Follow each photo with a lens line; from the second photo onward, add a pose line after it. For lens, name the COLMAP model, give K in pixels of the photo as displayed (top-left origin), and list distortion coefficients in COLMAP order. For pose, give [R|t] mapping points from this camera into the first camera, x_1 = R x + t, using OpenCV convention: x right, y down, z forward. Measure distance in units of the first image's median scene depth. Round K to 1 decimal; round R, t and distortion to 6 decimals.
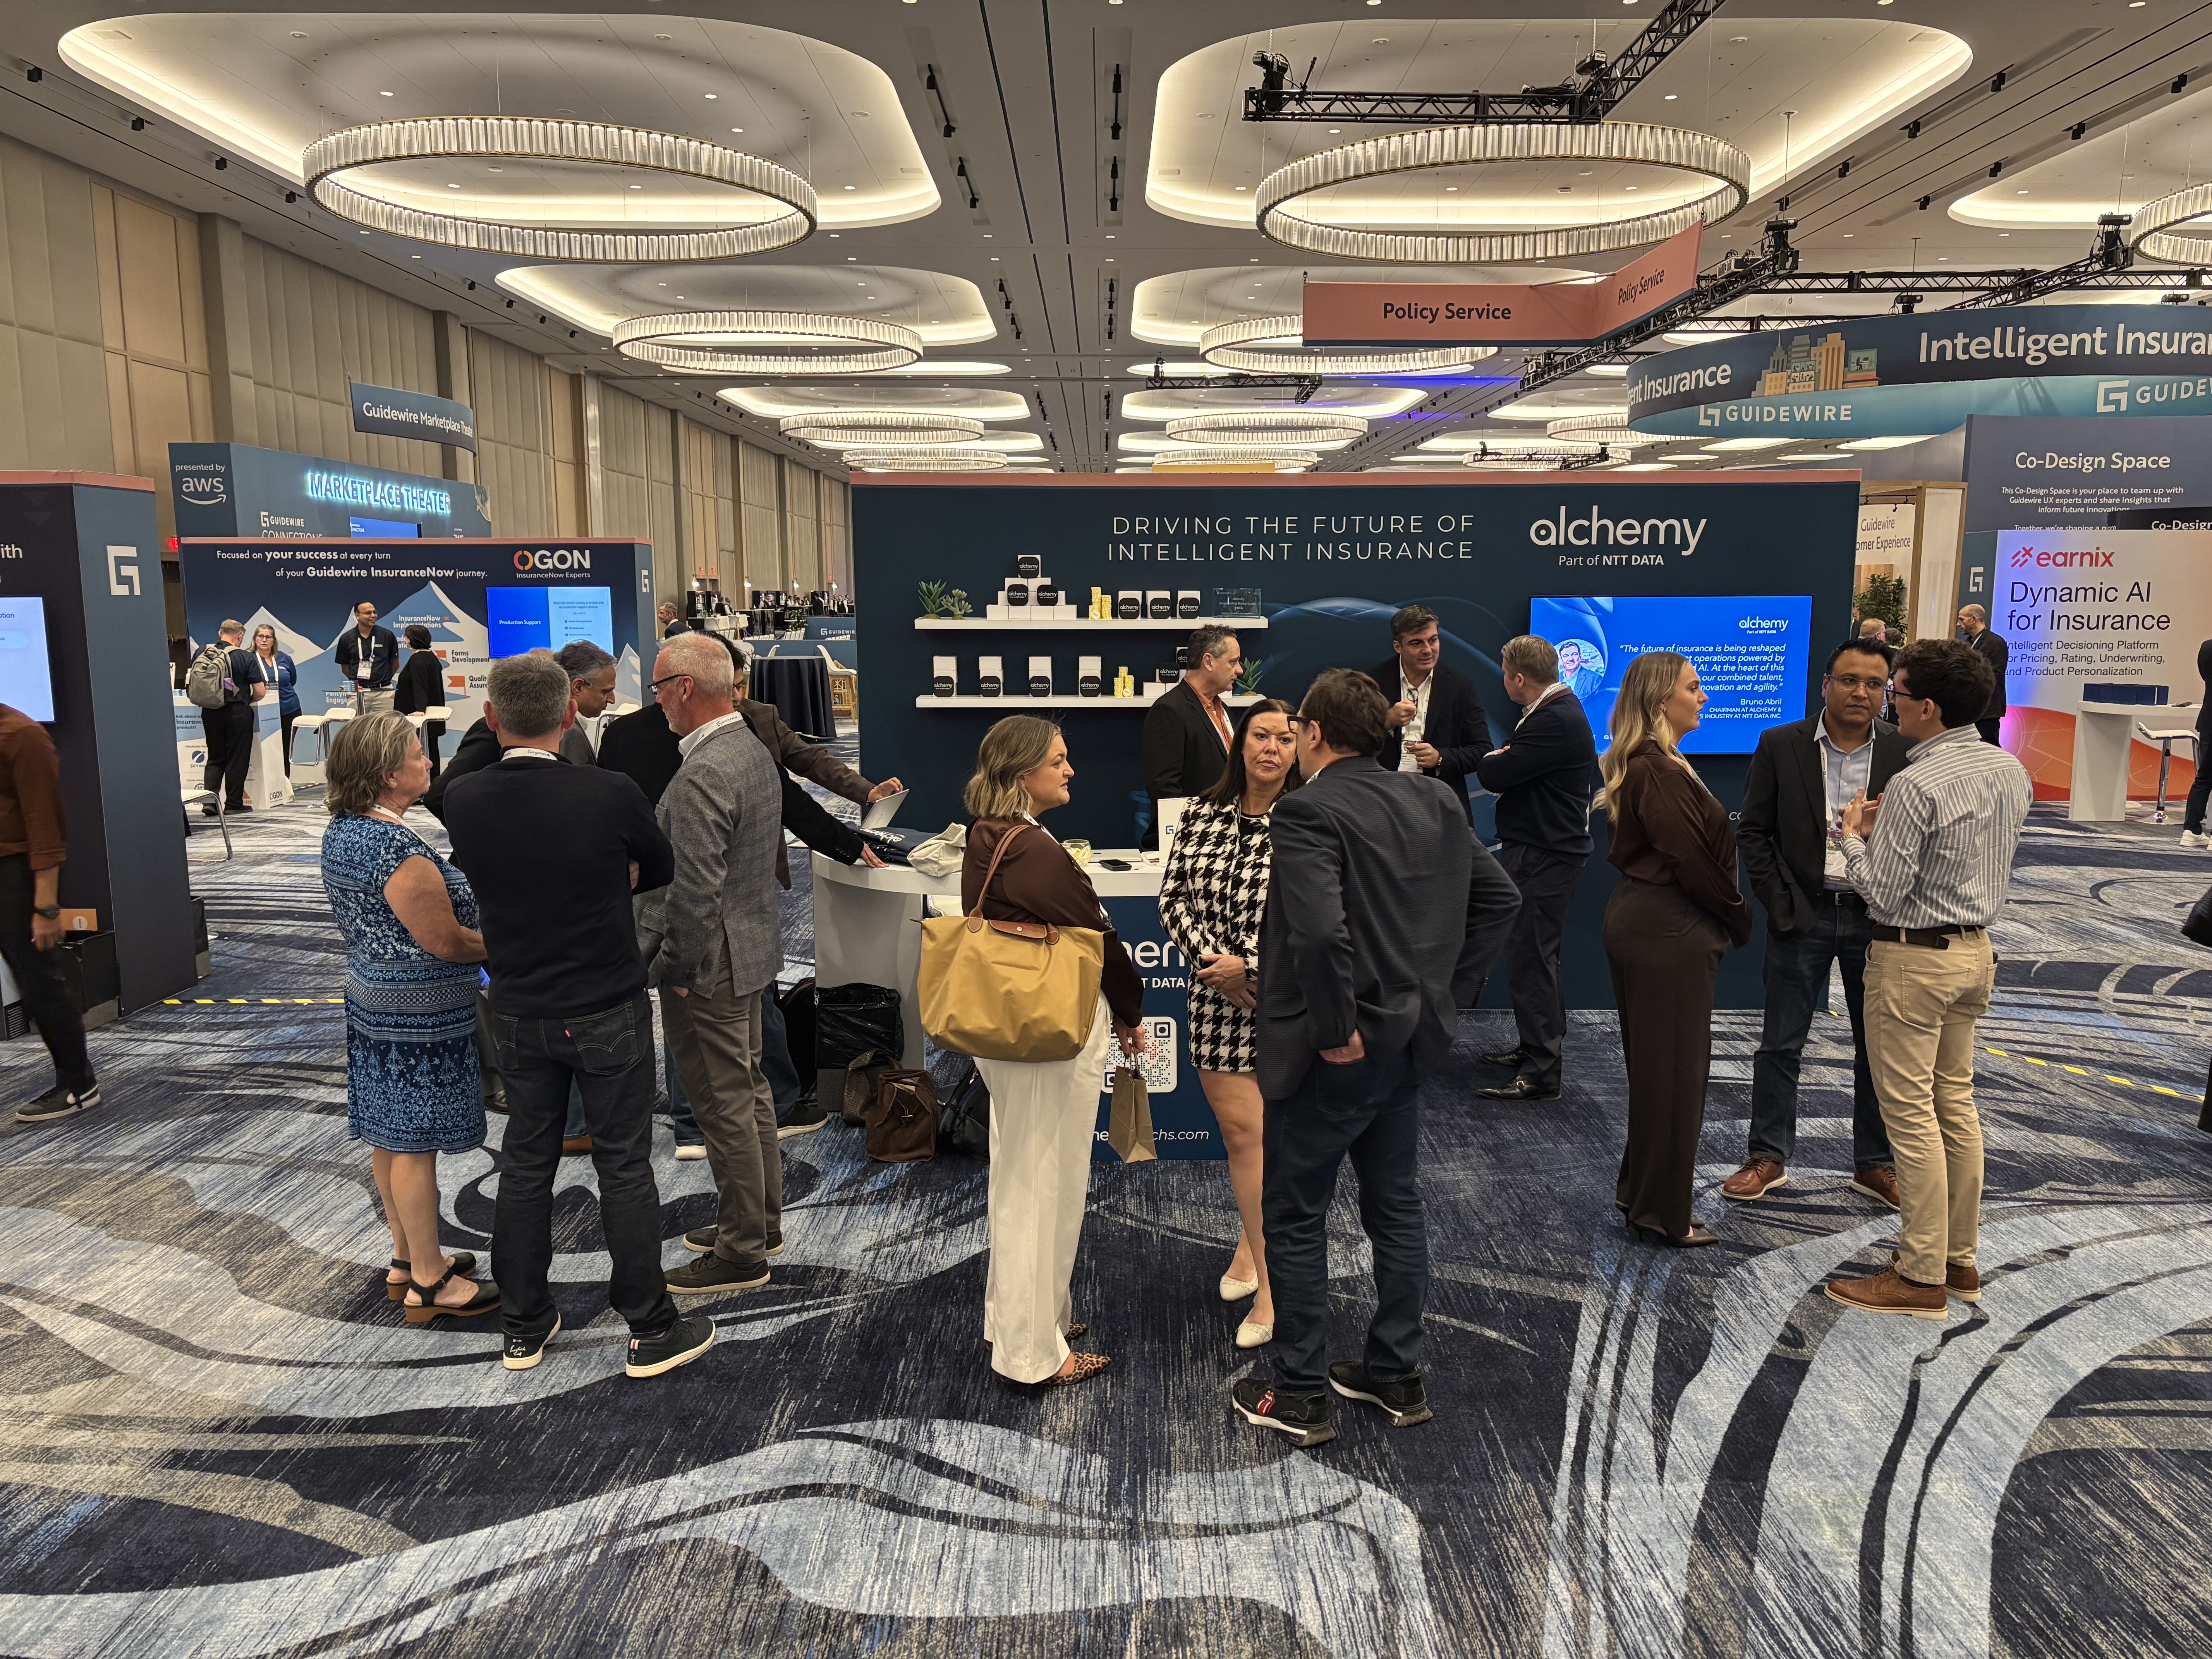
lens RADIAL K [[1656.9, 0, 1106.2], [0, 1656.9, 832.1], [0, 0, 1]] dist [0.005302, 0.001779]
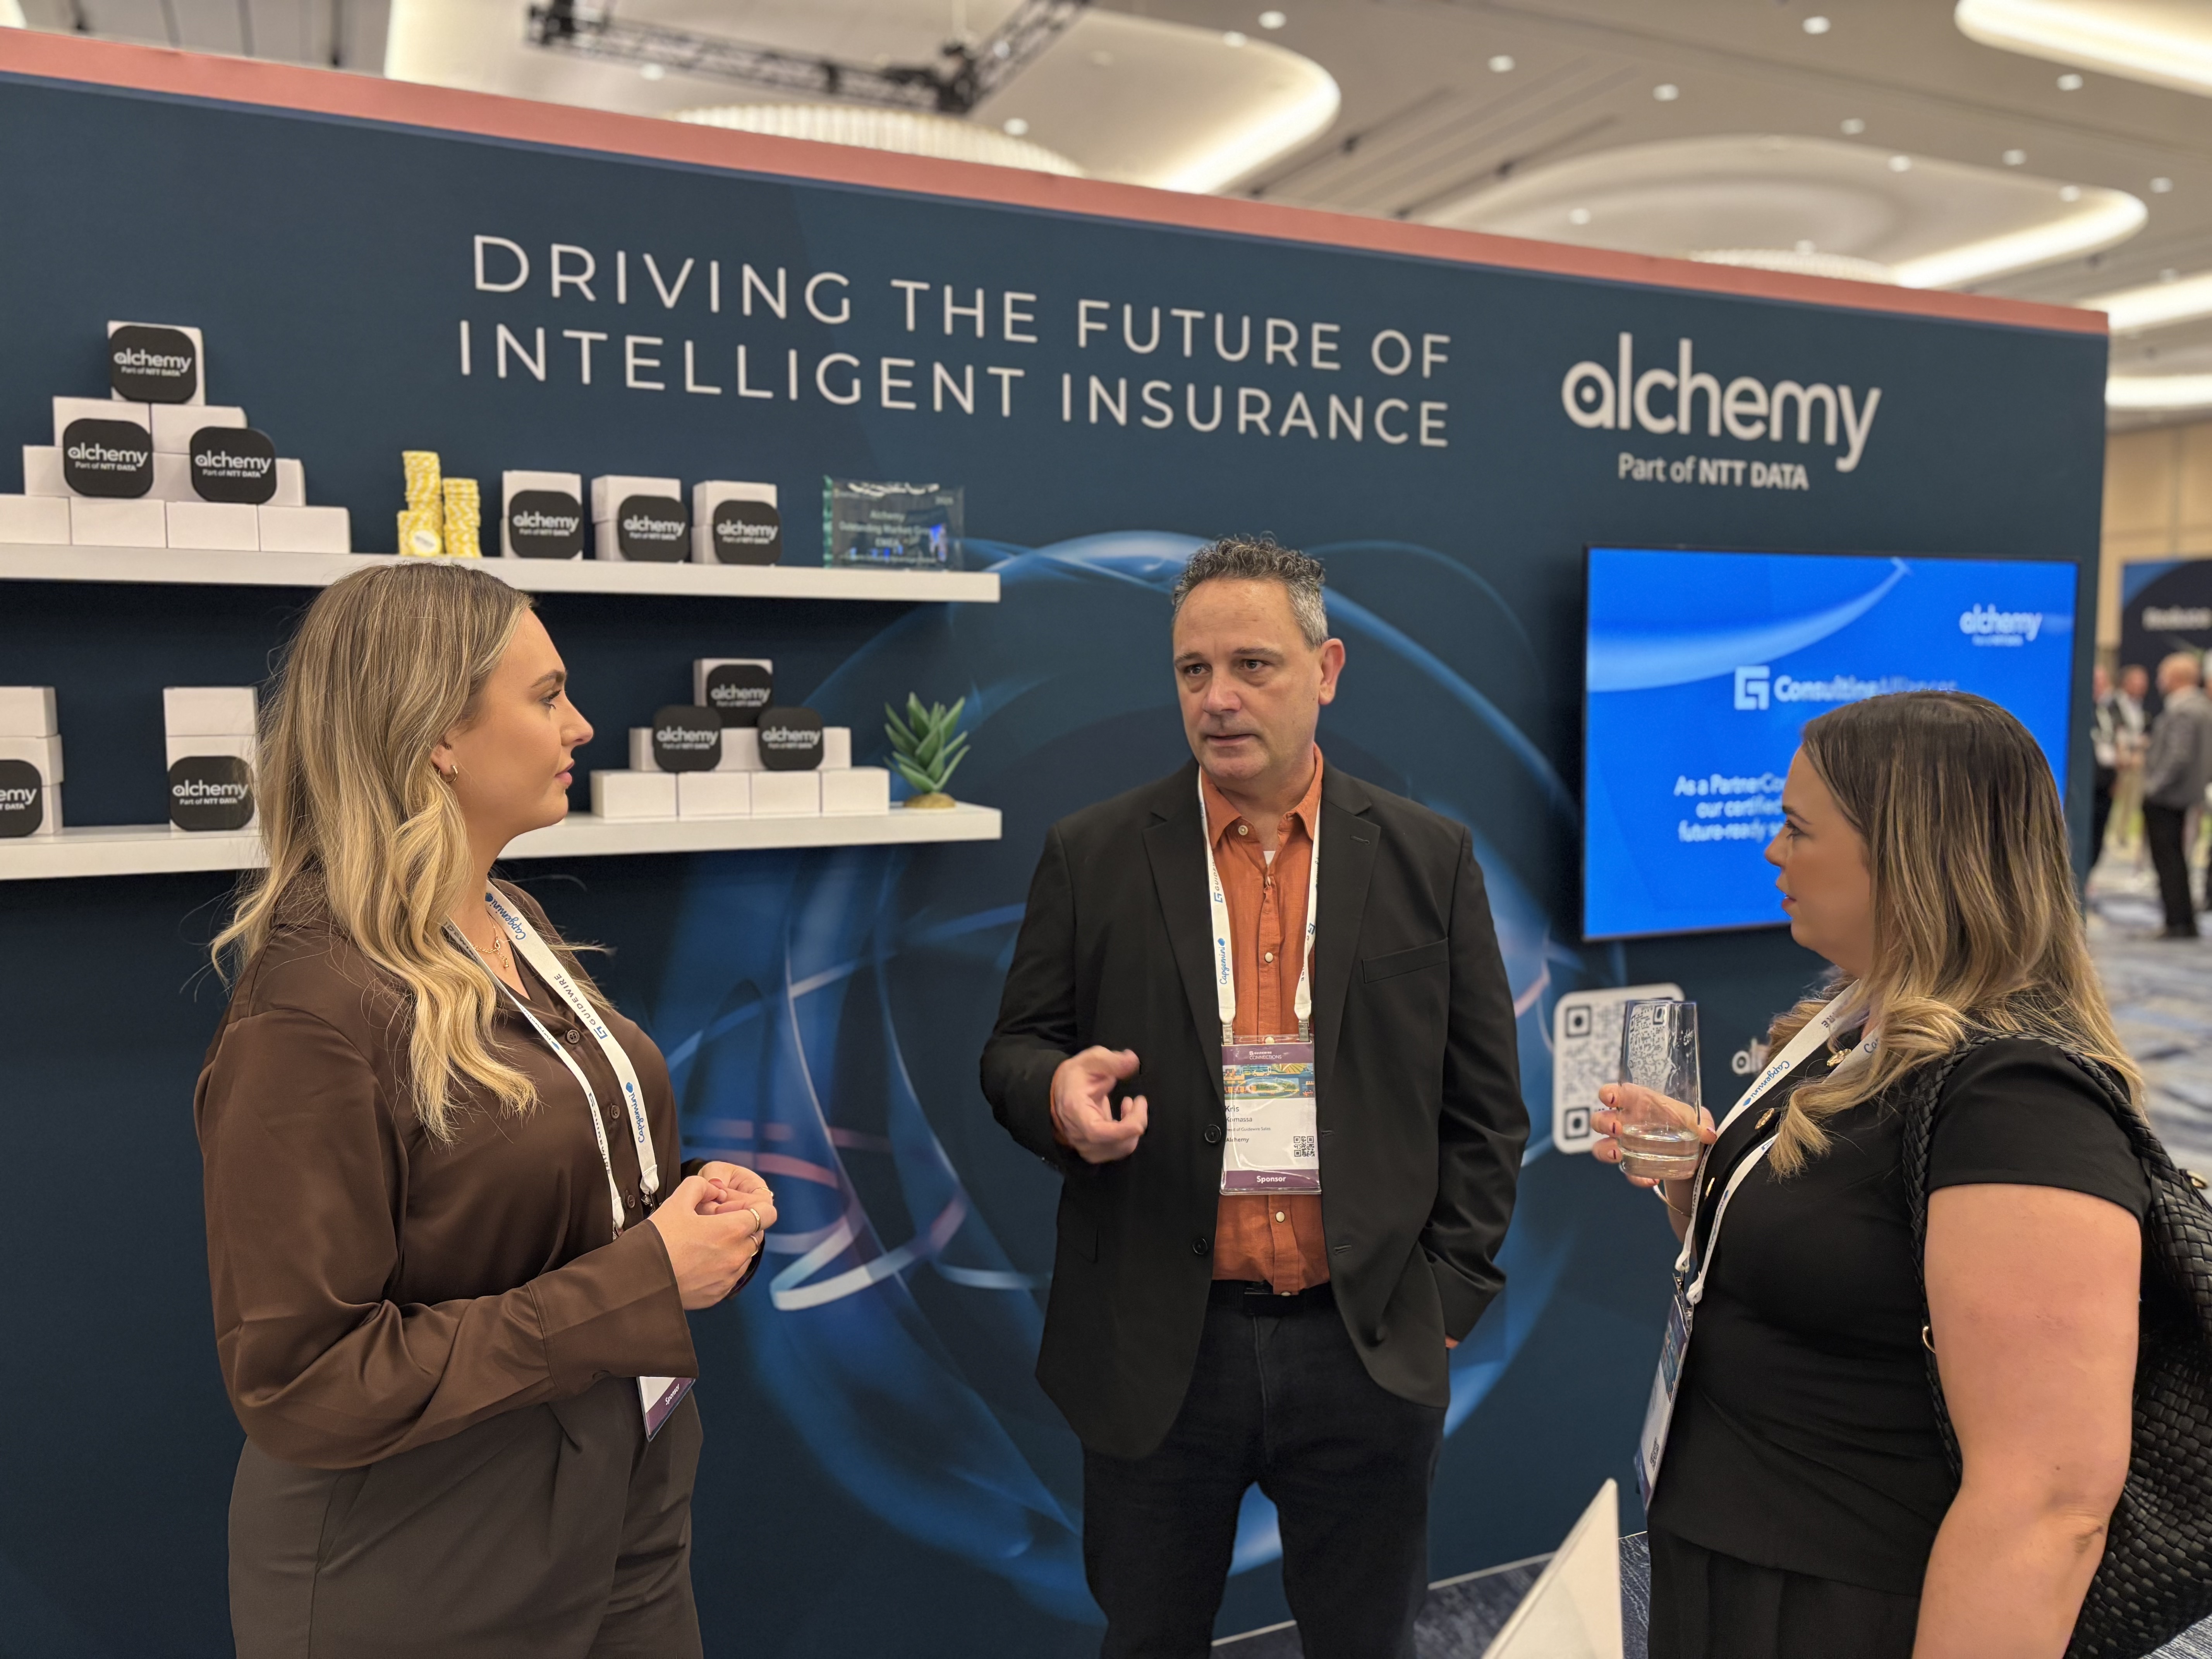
lens RADIAL K [[1656.9, 0, 1108.5], [0, 1656.9, 813.5], [0, 0, 1]] dist [0.005302, 0.001779]
pose [[0.905139, -0.027565, 0.424220, -0.022061], [0.057125, 0.996732, -0.057120, -0.060227], [-0.421259, 0.075935, 0.903756, 0.685342]]
